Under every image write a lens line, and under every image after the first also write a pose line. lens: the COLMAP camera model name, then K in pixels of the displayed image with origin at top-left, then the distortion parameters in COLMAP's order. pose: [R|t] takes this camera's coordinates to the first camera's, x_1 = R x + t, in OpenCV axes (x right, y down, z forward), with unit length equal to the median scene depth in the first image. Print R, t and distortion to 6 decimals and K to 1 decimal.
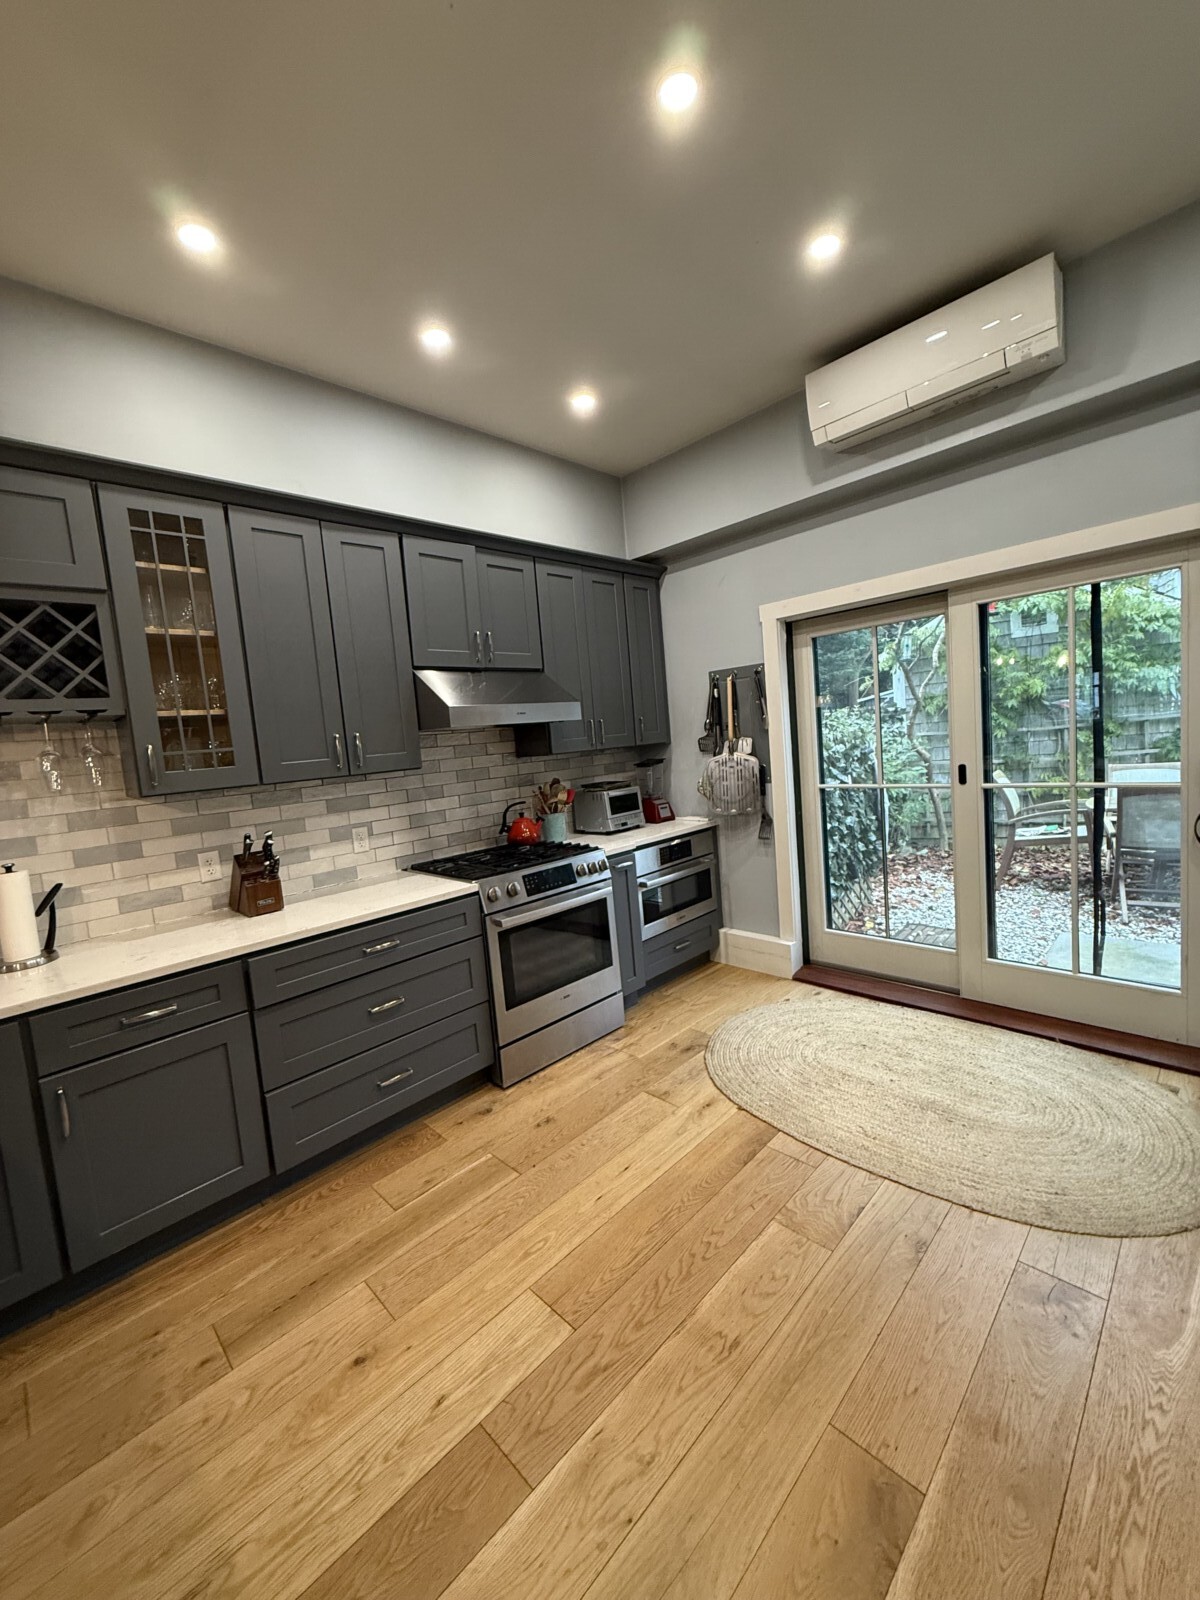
lens RADIAL K [[637.5, 0, 603.7], [0, 637.5, 794.3], [0, 0, 1]] dist [0.000040, -0.000020]
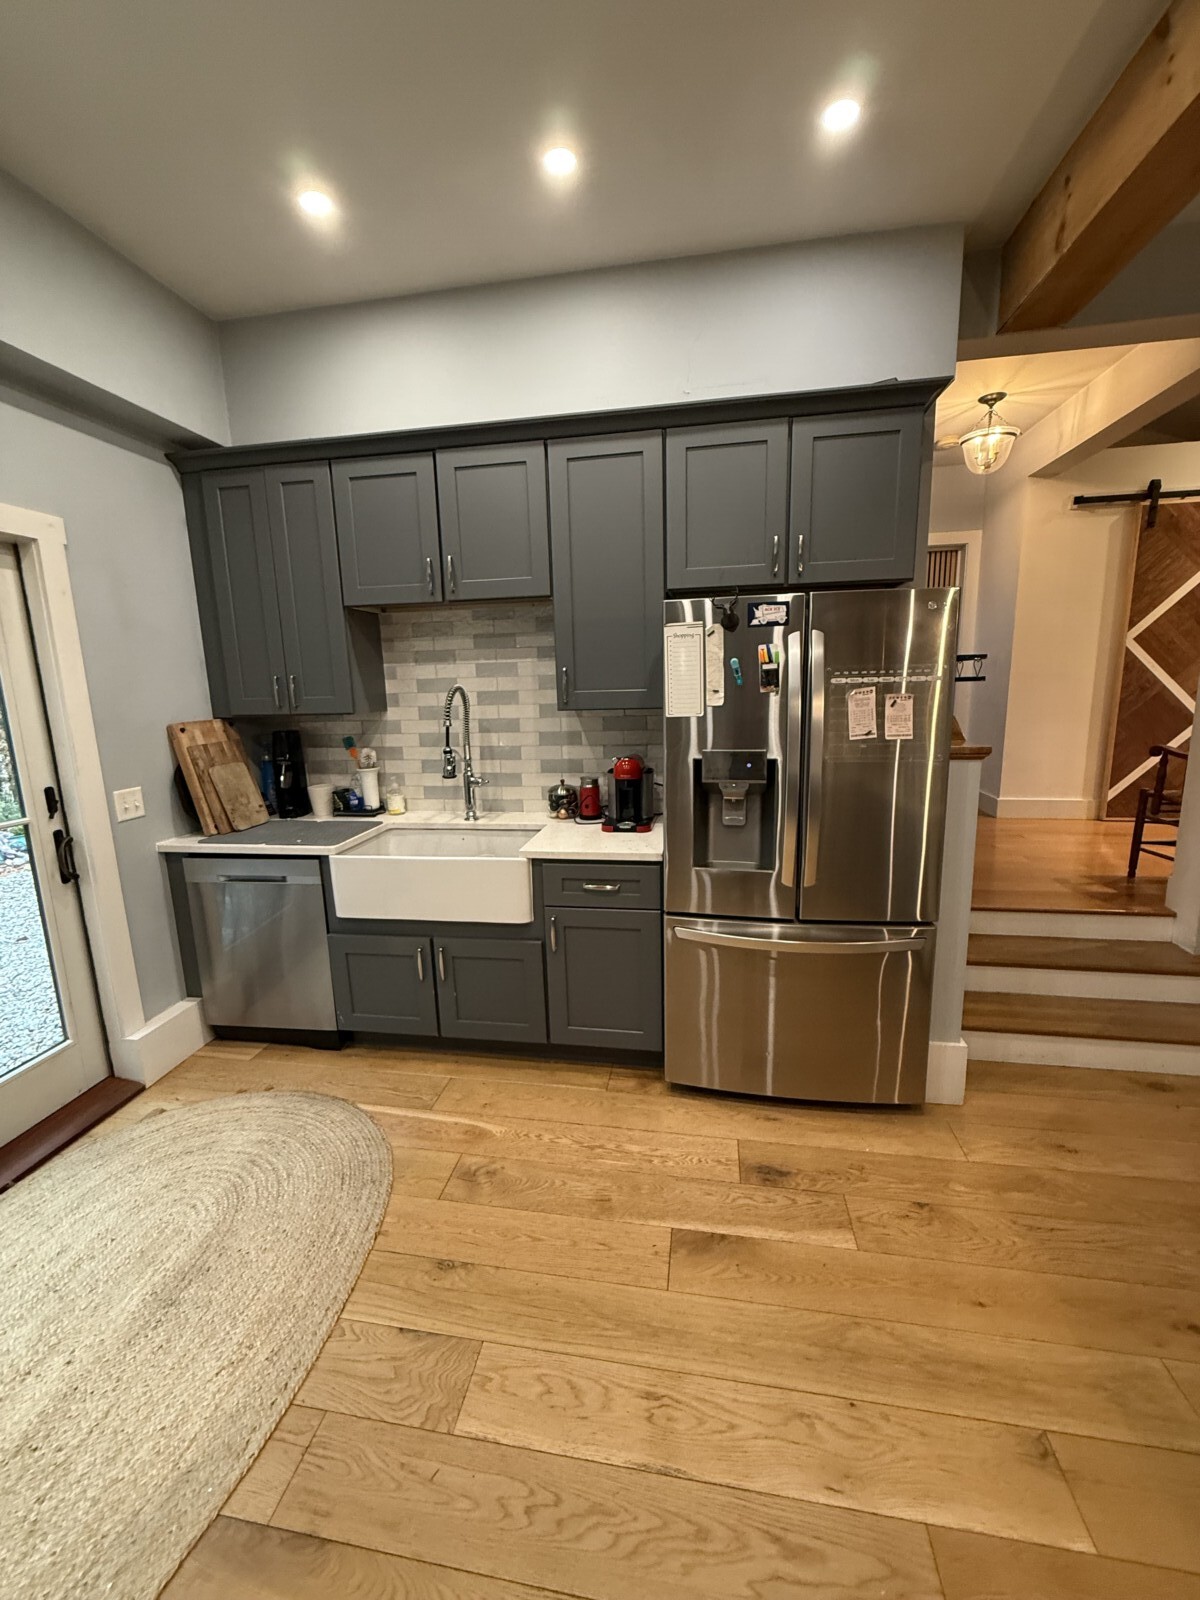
lens RADIAL K [[637.5, 0, 603.7], [0, 637.5, 794.3], [0, 0, 1]] dist [0.000040, -0.000020]
pose [[-0.579356, -0.048474, 0.813632, -0.403719], [0.148504, 0.975244, 0.163846, -0.106140], [-0.801432, 0.215753, -0.557815, 1.249483]]
